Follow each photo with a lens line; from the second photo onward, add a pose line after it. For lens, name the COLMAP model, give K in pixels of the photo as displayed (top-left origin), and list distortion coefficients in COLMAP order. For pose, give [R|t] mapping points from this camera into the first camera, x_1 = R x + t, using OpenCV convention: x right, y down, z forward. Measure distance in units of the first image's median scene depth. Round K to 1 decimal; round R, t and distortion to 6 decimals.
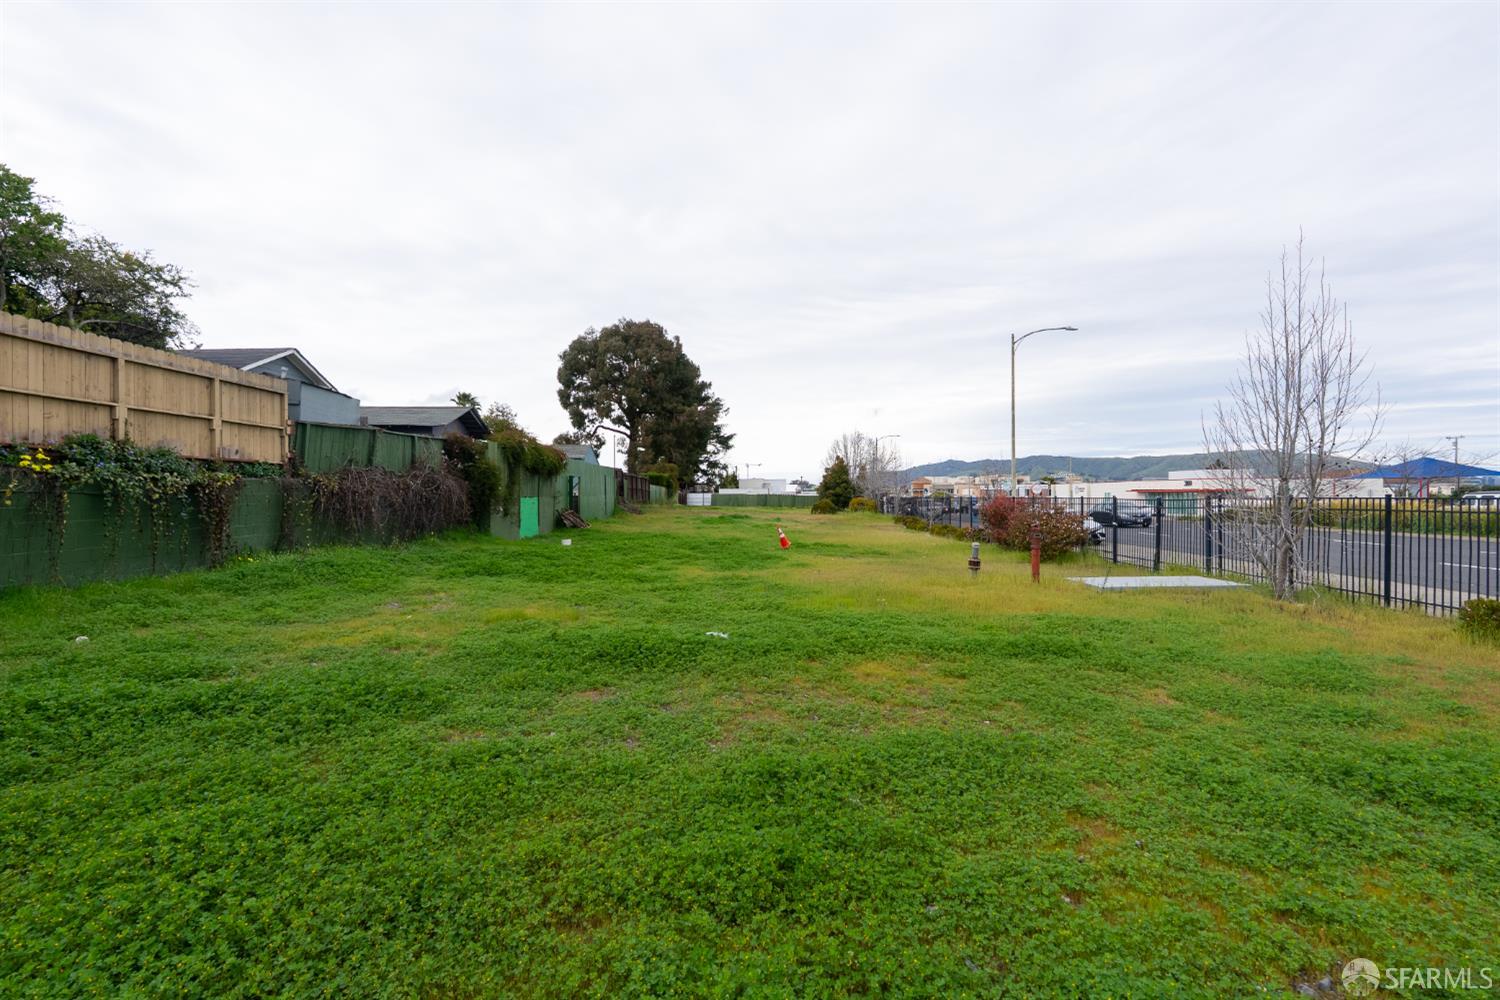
lens RADIAL K [[688.7, 0, 756.9], [0, 688.7, 499.6], [0, 0, 1]] dist [-0.002761, -0.000093]
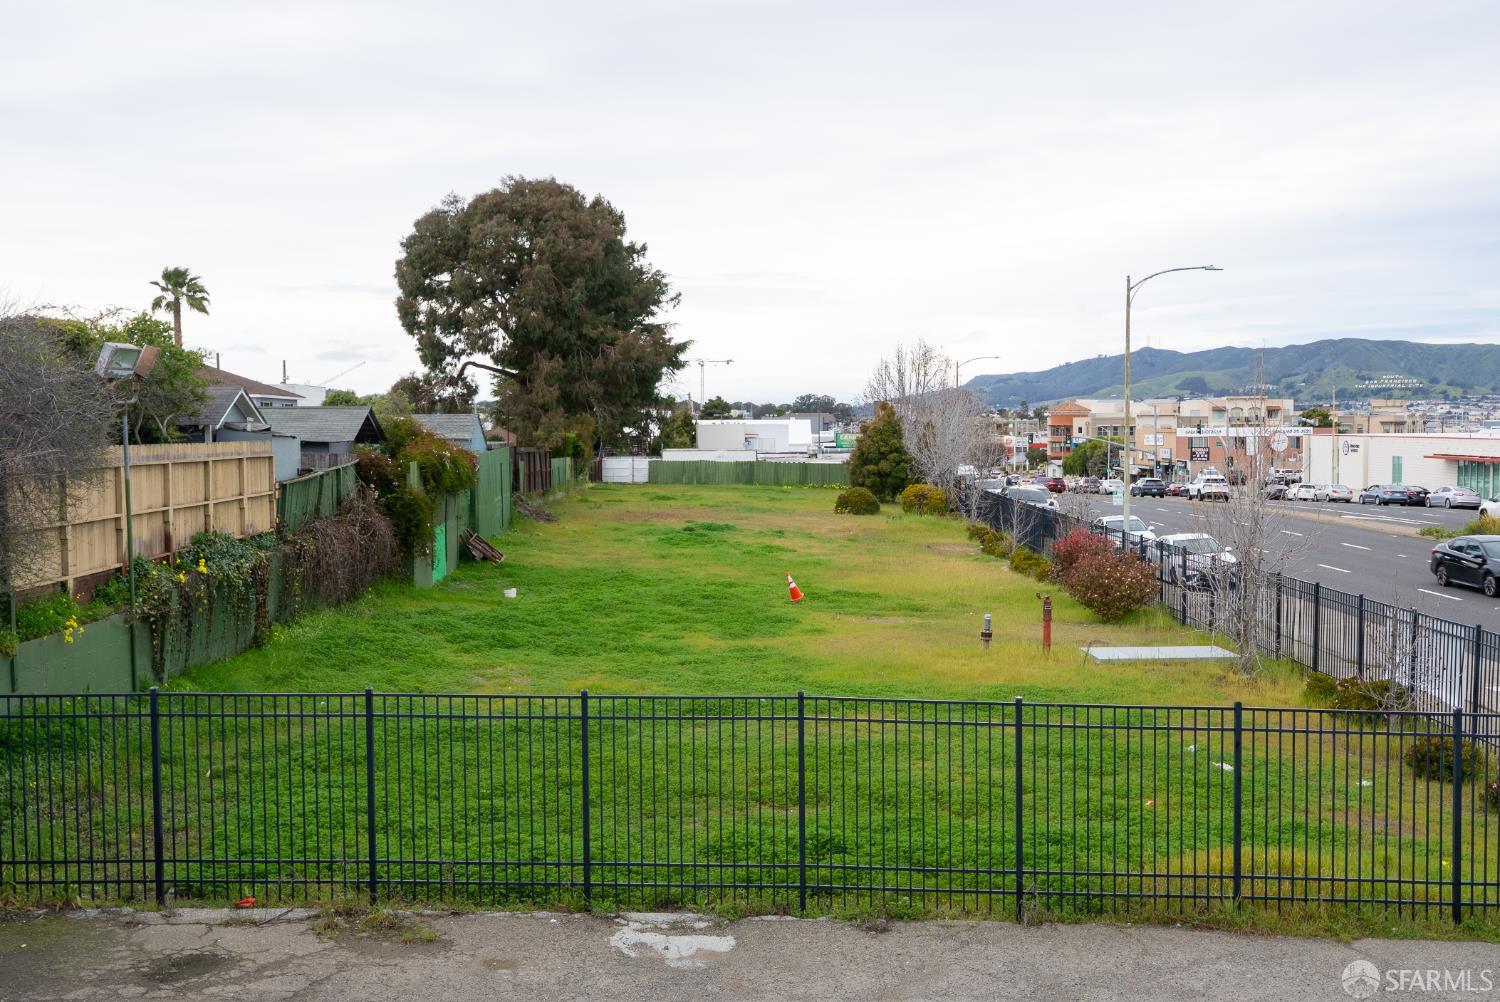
lens RADIAL K [[1522.0, 0, 747.2], [0, 1522.0, 502.2], [0, 0, 1]] dist [0.021391, 0.000000]
pose [[0.999847, -0.001047, 0.017467, -0.018075], [0.000271, 0.999015, 0.044364, -0.047783], [-0.017497, -0.044352, 0.998863, -0.290311]]
